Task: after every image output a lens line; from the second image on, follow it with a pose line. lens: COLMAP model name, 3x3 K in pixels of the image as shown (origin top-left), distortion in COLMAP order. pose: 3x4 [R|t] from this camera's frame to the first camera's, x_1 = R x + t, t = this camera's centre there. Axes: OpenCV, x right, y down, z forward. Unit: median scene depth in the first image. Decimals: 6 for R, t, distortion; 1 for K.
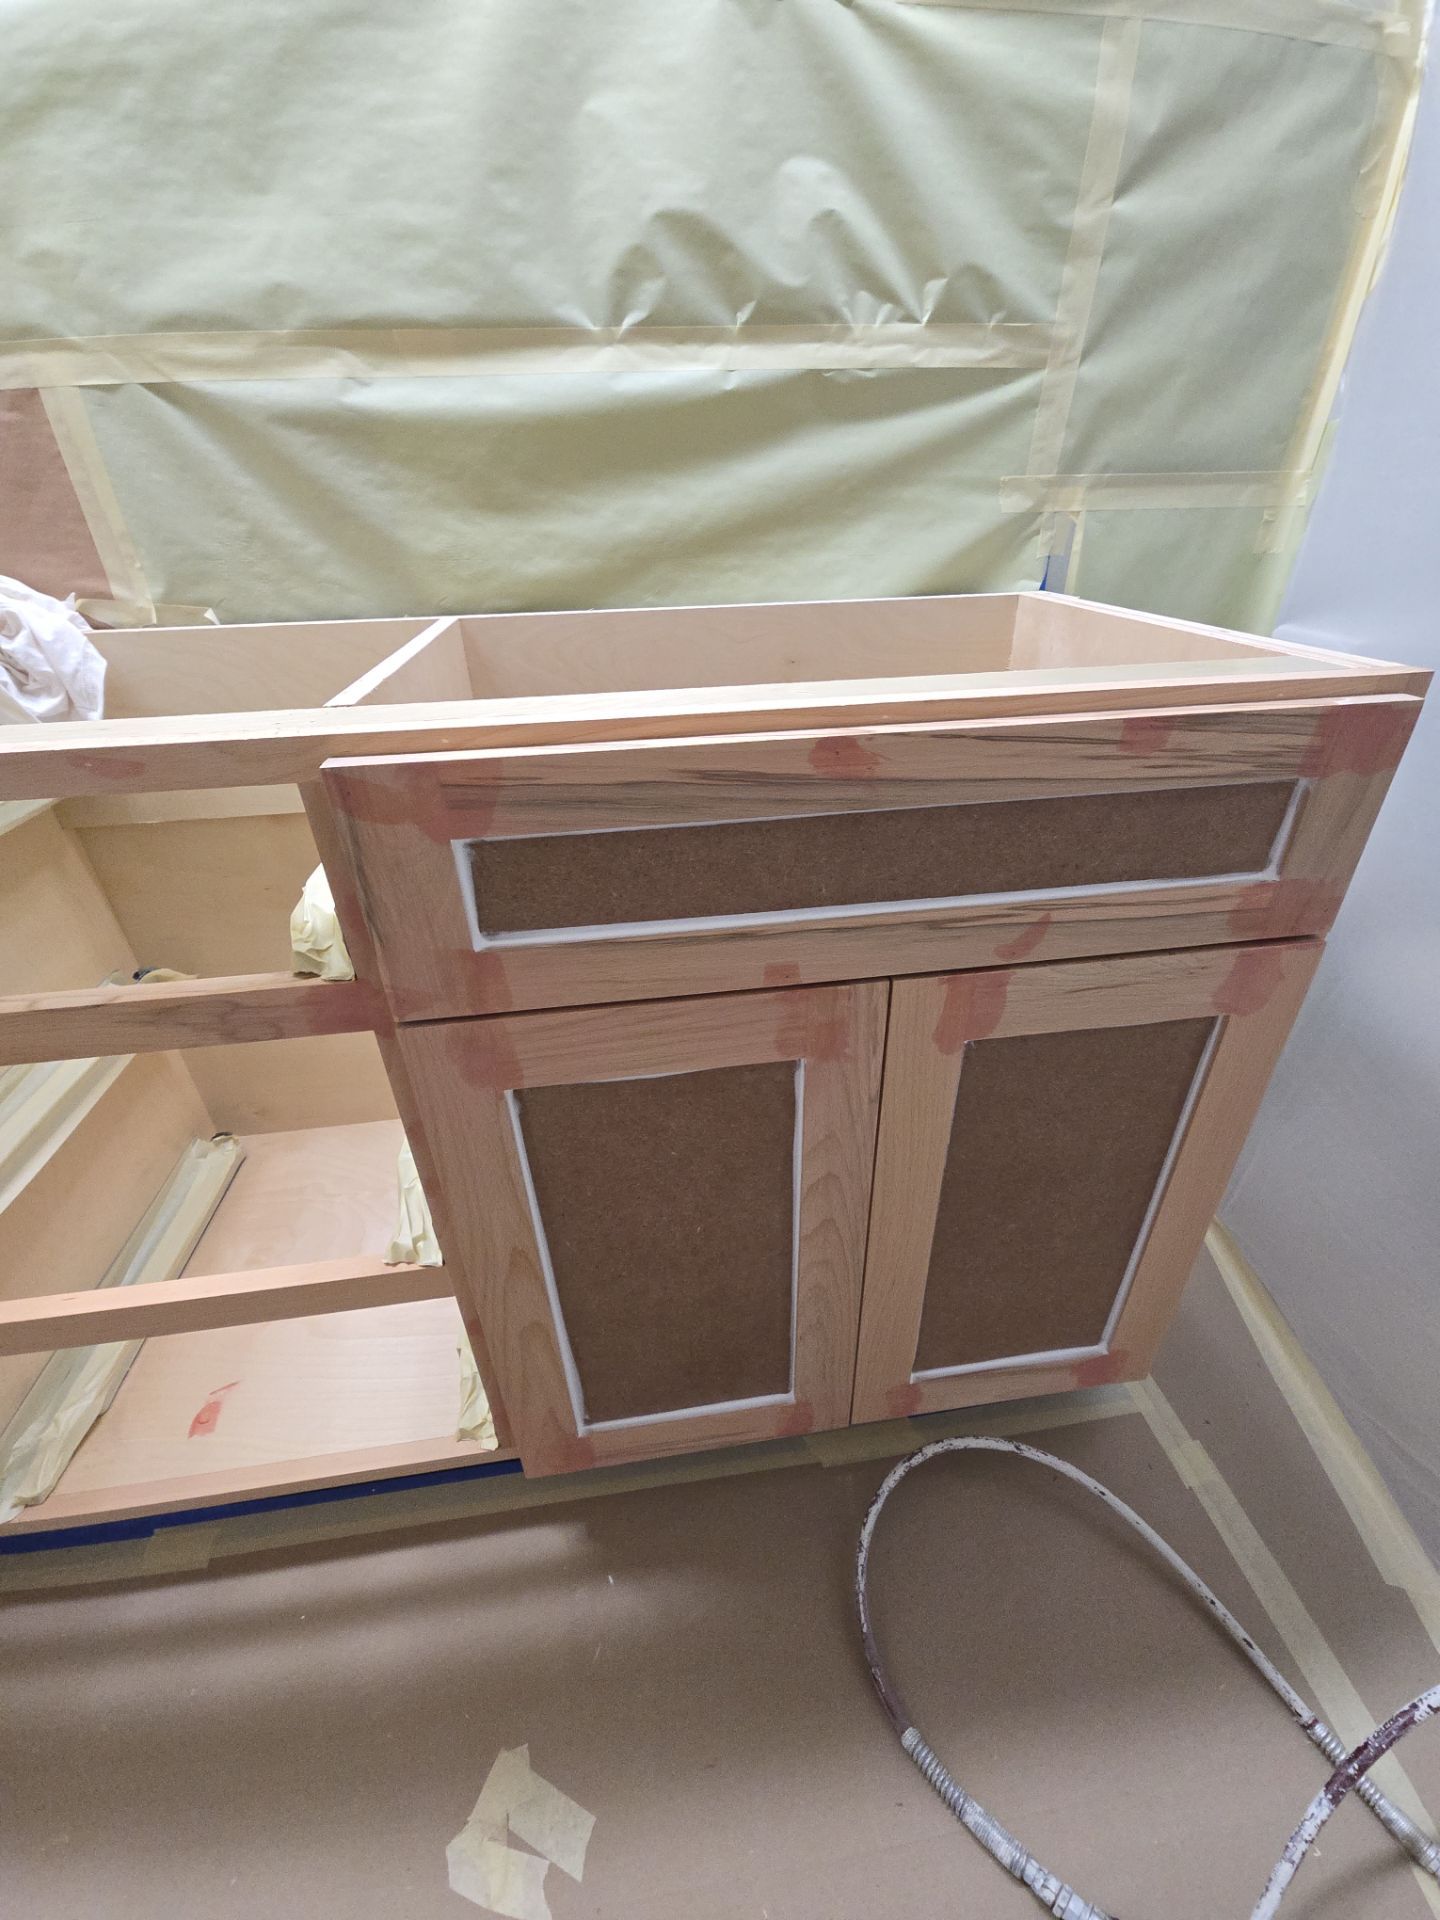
lens RADIAL K [[775.3, 0, 724.9], [0, 775.3, 957.7], [0, 0, 1]] dist [0.006196, -0.005184]
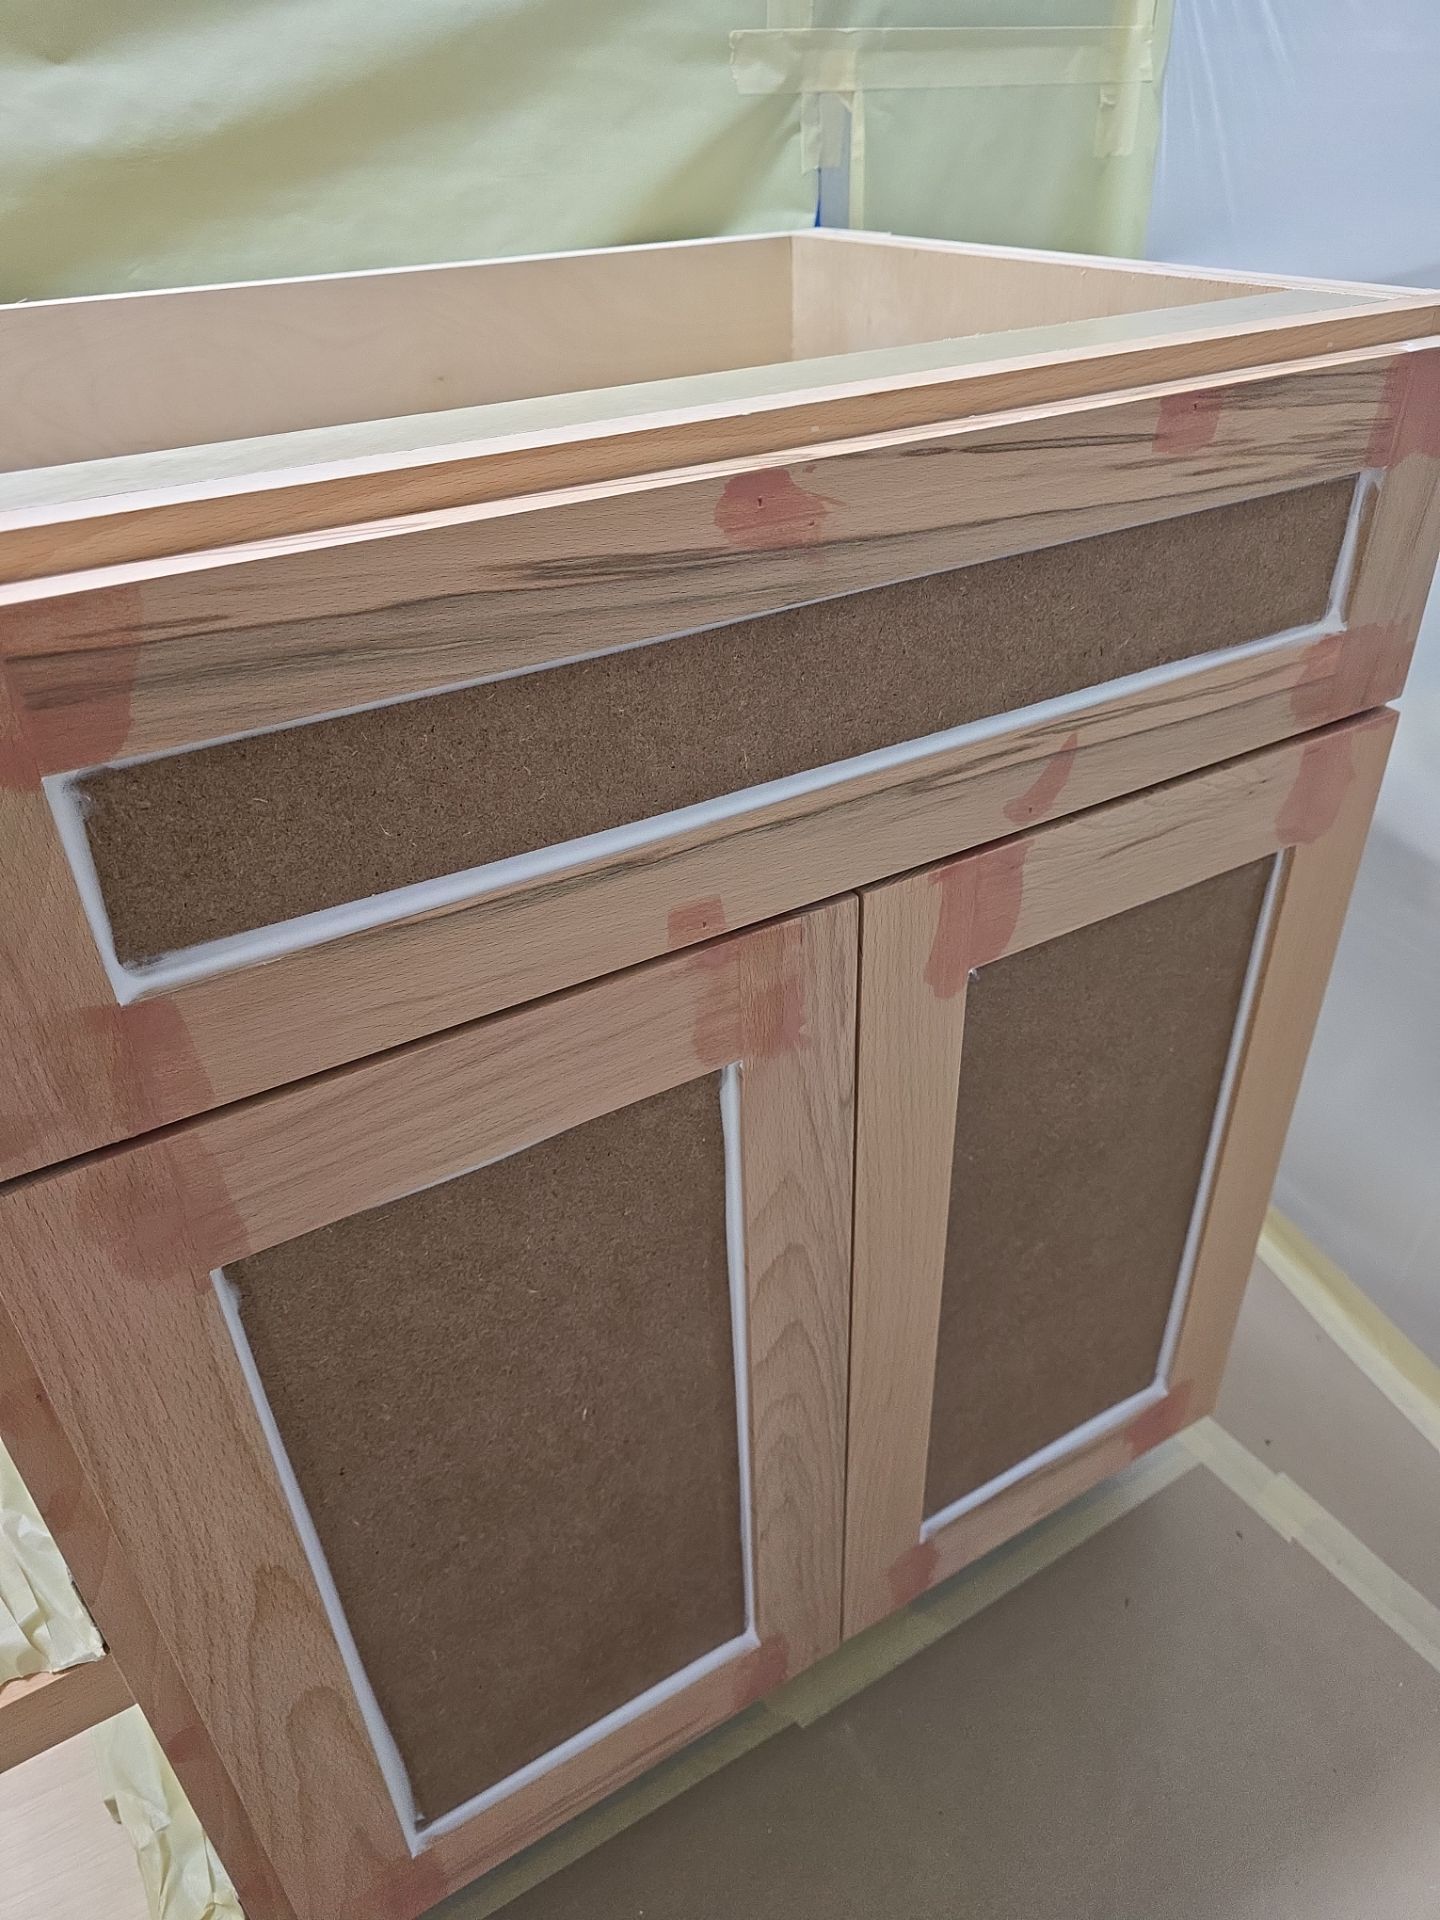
lens RADIAL K [[1311.3, 0, 717.9], [0, 1311.3, 957.5], [0, 0, 1]] dist [0.016546, -0.017507]
pose [[0.923156, -0.217278, 0.317132, -0.197314], [0.204592, 0.976106, 0.073206, -0.017358], [-0.325461, -0.002698, 0.945552, 0.099953]]
